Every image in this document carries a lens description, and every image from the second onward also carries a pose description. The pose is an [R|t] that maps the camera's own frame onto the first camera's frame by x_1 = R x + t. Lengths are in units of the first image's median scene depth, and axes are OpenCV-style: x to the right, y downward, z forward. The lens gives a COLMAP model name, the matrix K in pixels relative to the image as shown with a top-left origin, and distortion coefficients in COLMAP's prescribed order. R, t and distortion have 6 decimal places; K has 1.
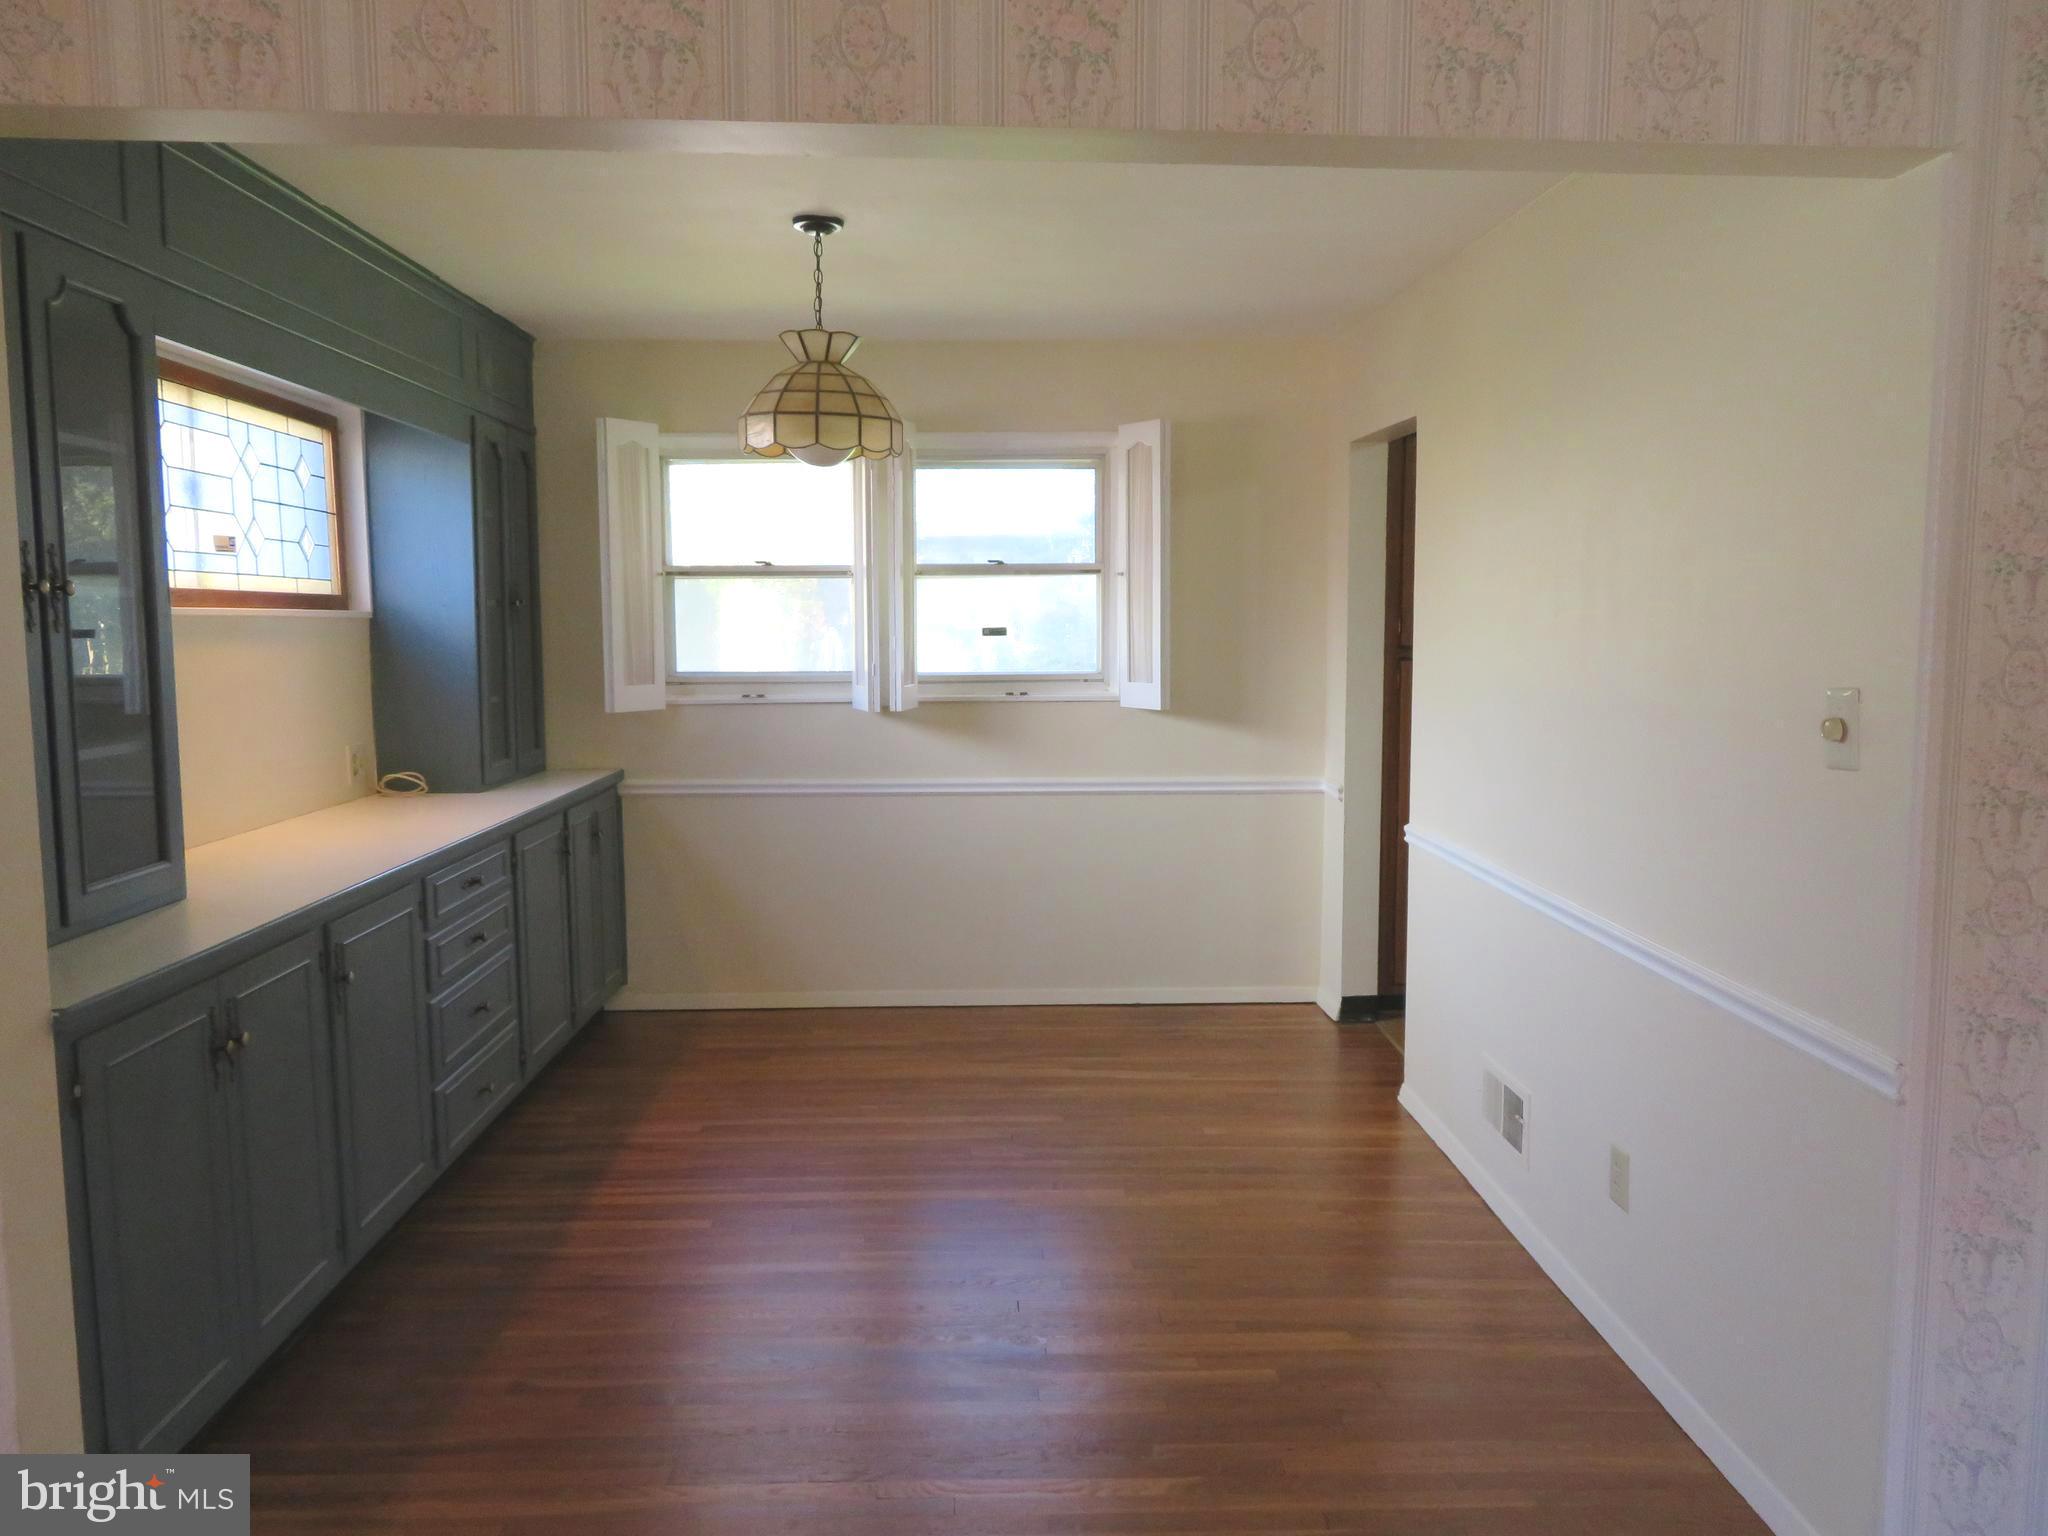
lens RADIAL K [[1461.8, 0, 1024.9], [0, 1461.8, 762.3], [0, 0, 1]] dist [-0.013095, 0.006750]
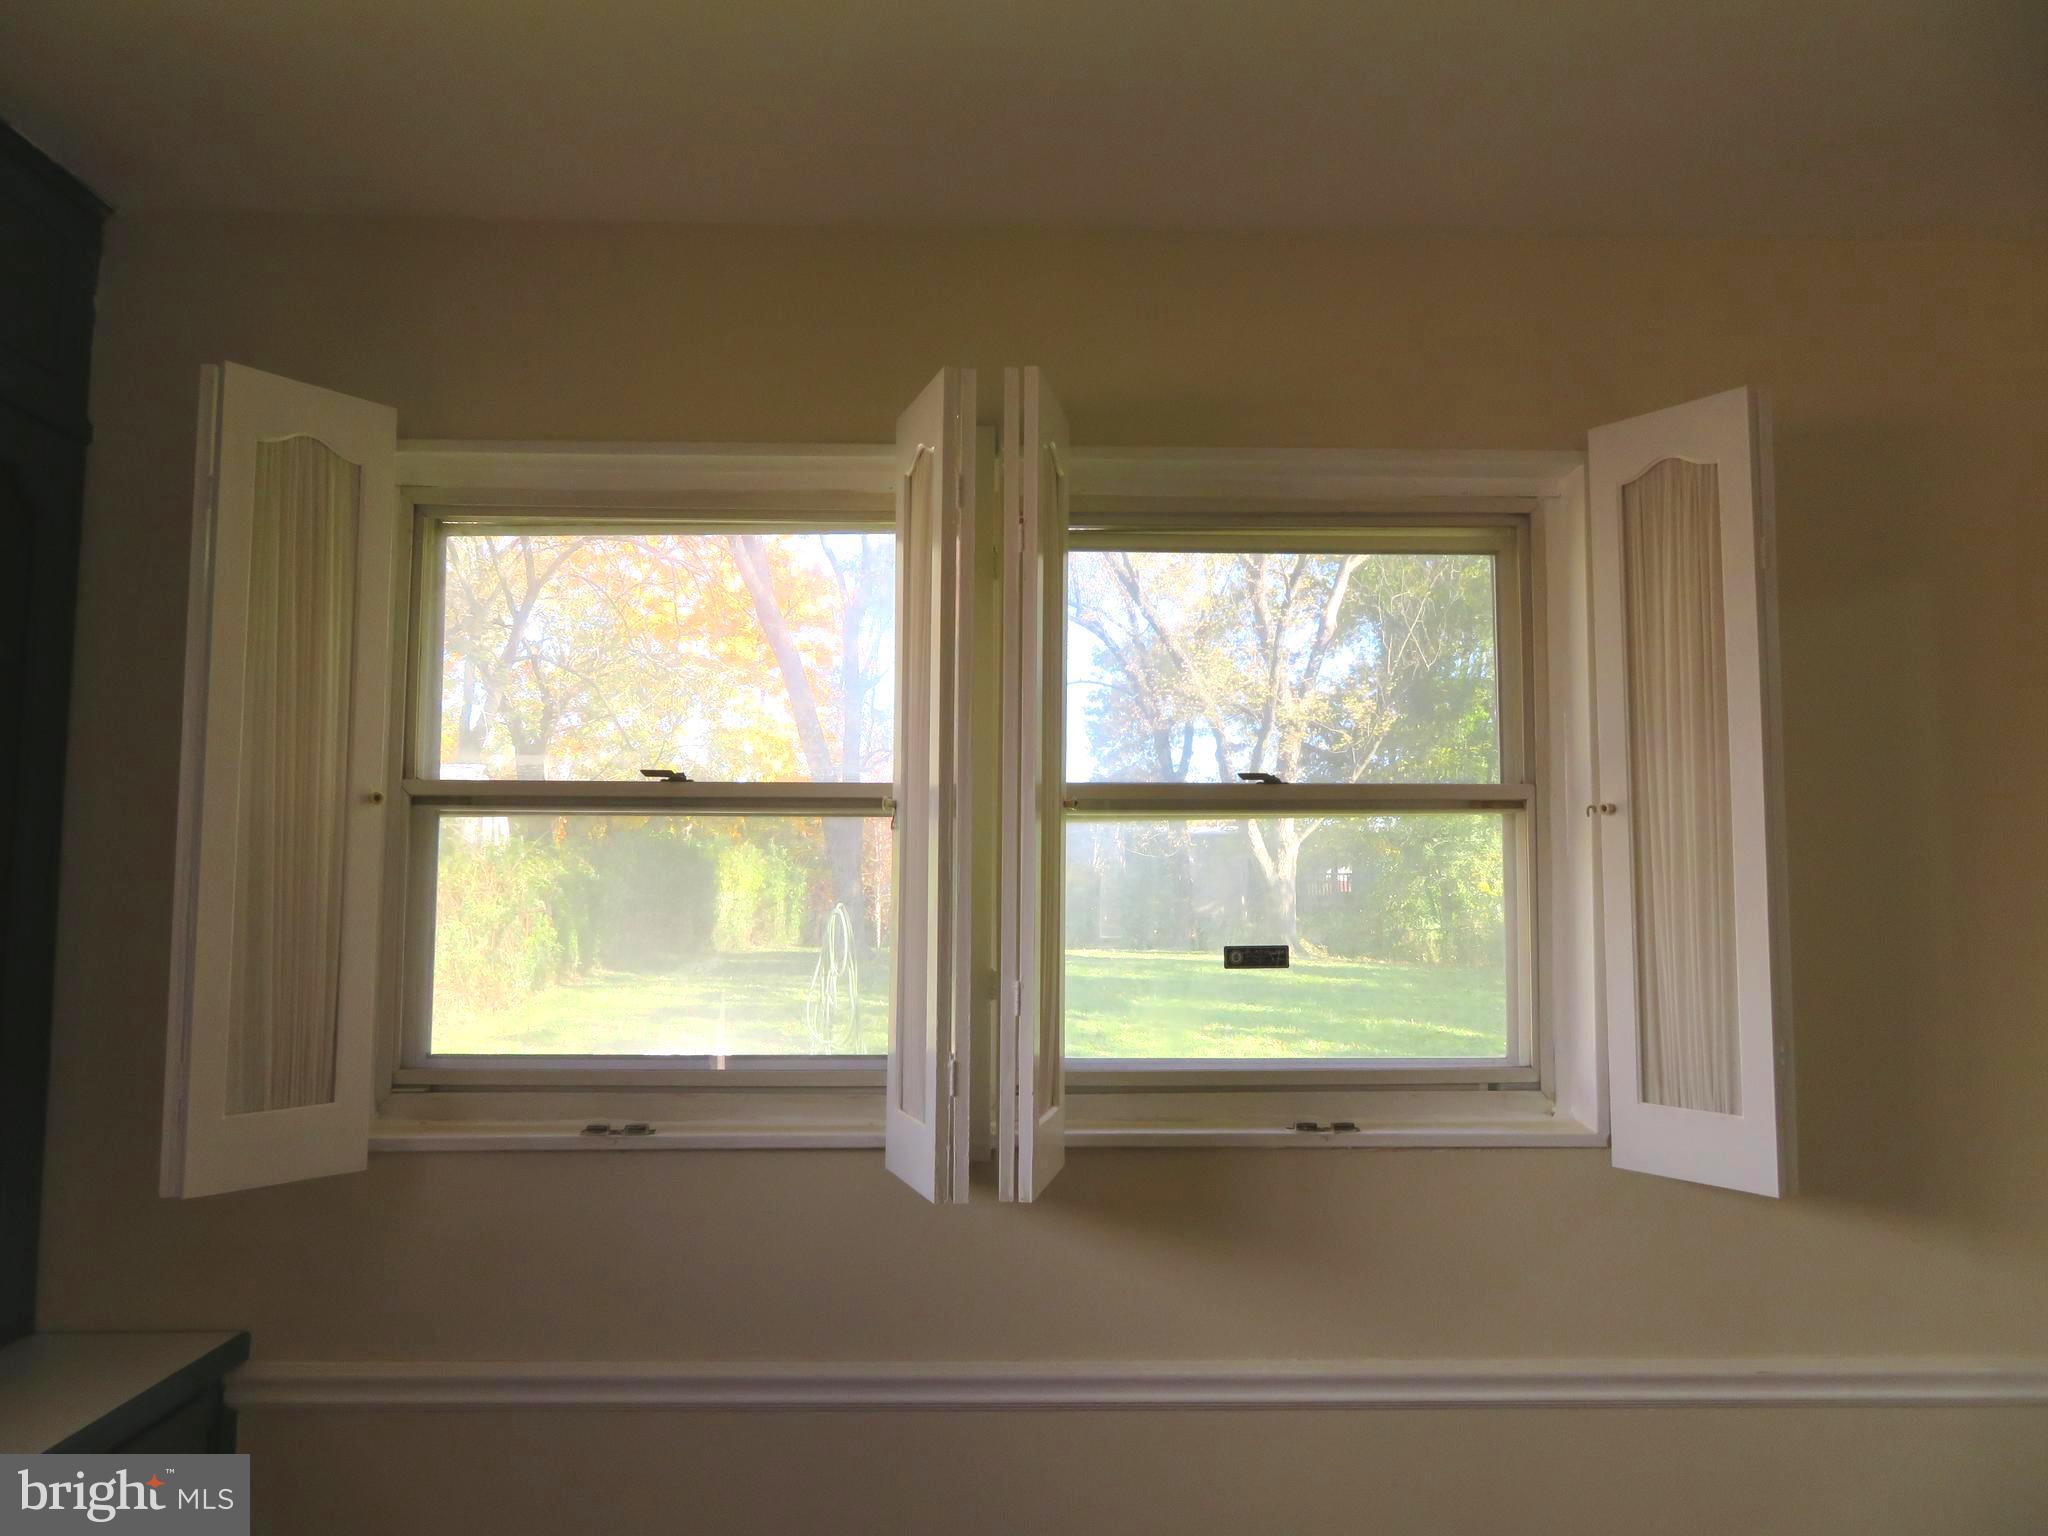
lens RADIAL K [[1461.8, 0, 1019.7], [0, 1461.8, 769.0], [0, 0, 1]] dist [-0.013095, 0.006750]
pose [[0.999907, 0.006957, -0.011751, -0.080322], [-0.008936, 0.984016, -0.177858, -0.069922], [0.010326, 0.177946, 0.983986, 0.620106]]
